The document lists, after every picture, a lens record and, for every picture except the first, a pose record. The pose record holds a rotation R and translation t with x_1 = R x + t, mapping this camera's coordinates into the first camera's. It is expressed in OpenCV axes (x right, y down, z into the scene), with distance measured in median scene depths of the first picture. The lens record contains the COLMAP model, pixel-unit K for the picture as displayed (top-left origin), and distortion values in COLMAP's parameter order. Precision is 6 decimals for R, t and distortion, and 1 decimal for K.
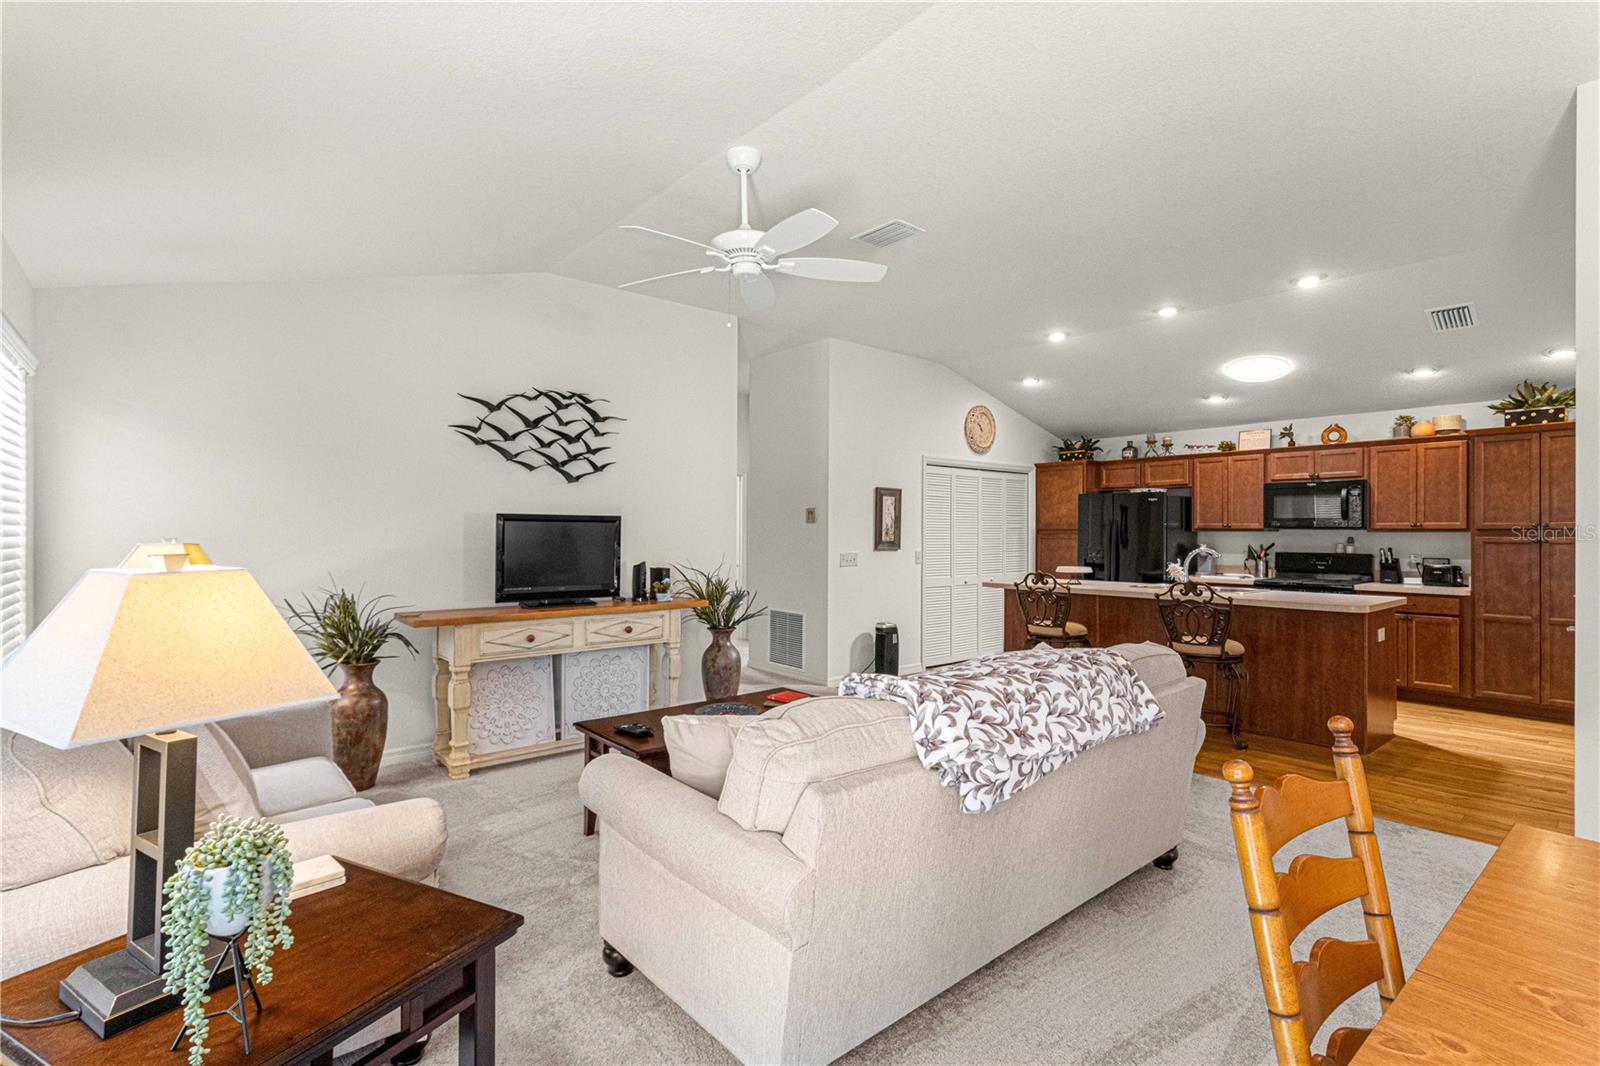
lens RADIAL K [[749.7, 0, 794.1], [0, 749.7, 529.3], [0, 0, 1]] dist [0.004121, 0.000661]
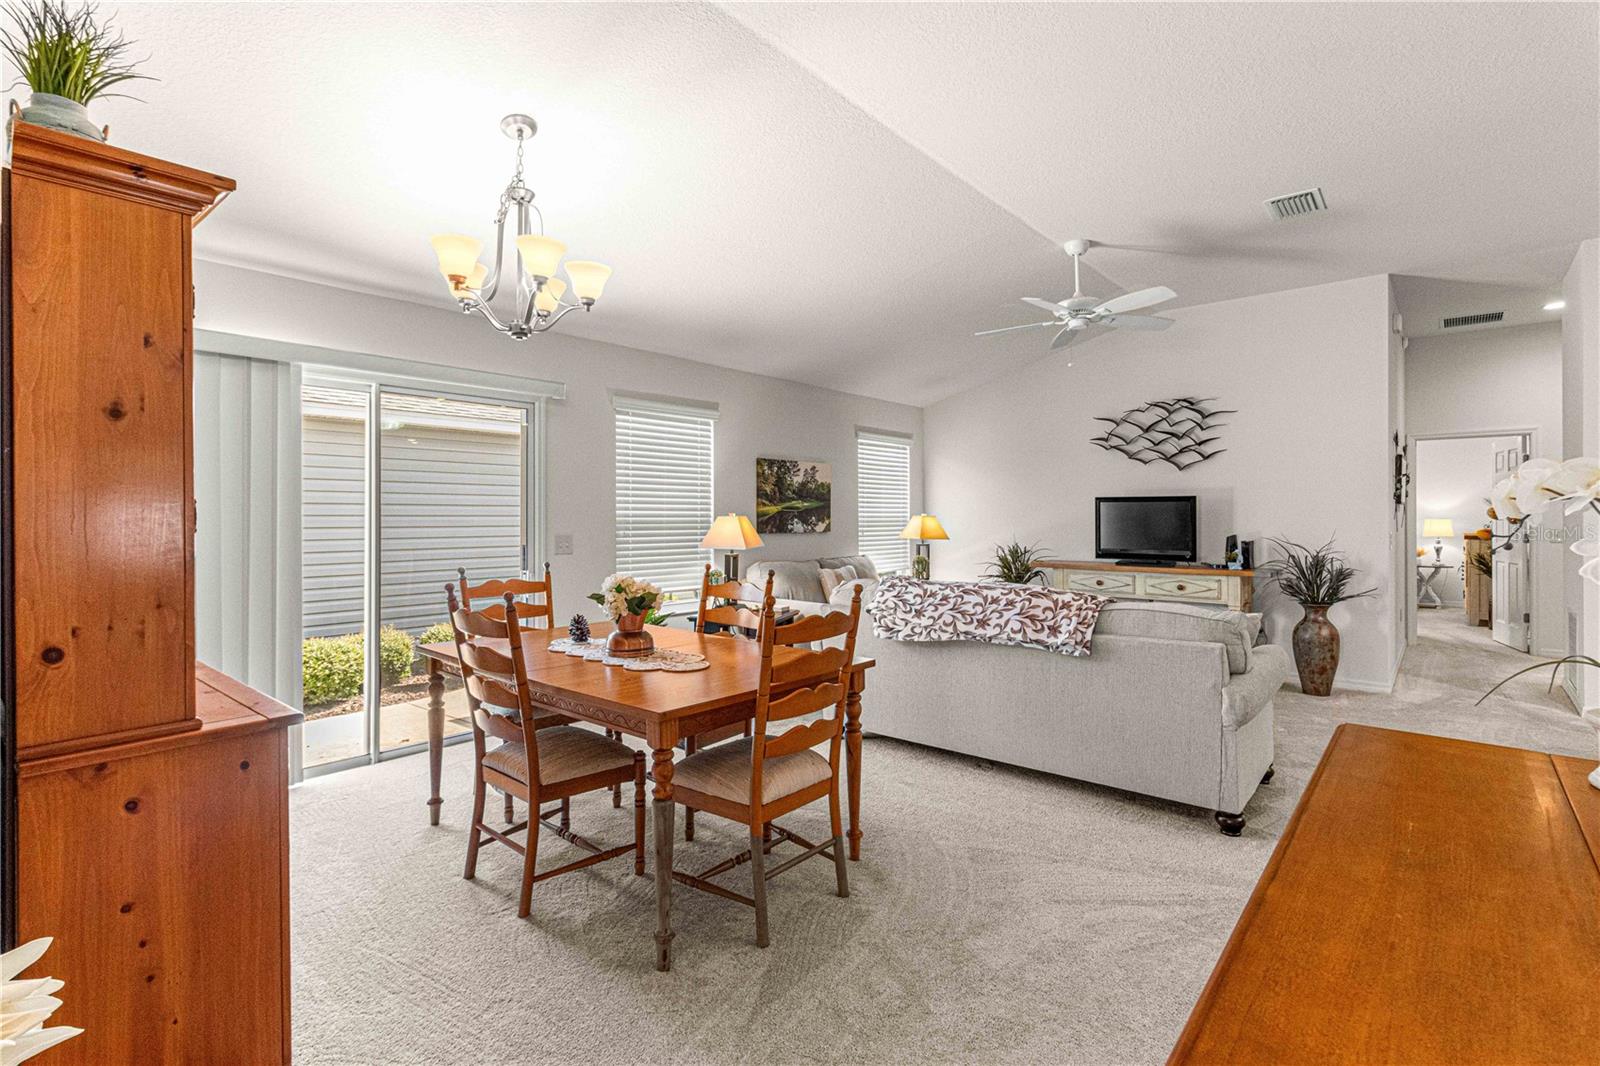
lens RADIAL K [[749.7, 0, 803.7], [0, 749.7, 512.5], [0, 0, 1]] dist [0.004121, 0.000661]
pose [[0.168452, -0.008665, -0.985672, 0.867197], [0.004133, 0.999959, -0.008085, 0.016263], [0.985701, -0.002712, 0.168481, 0.167928]]
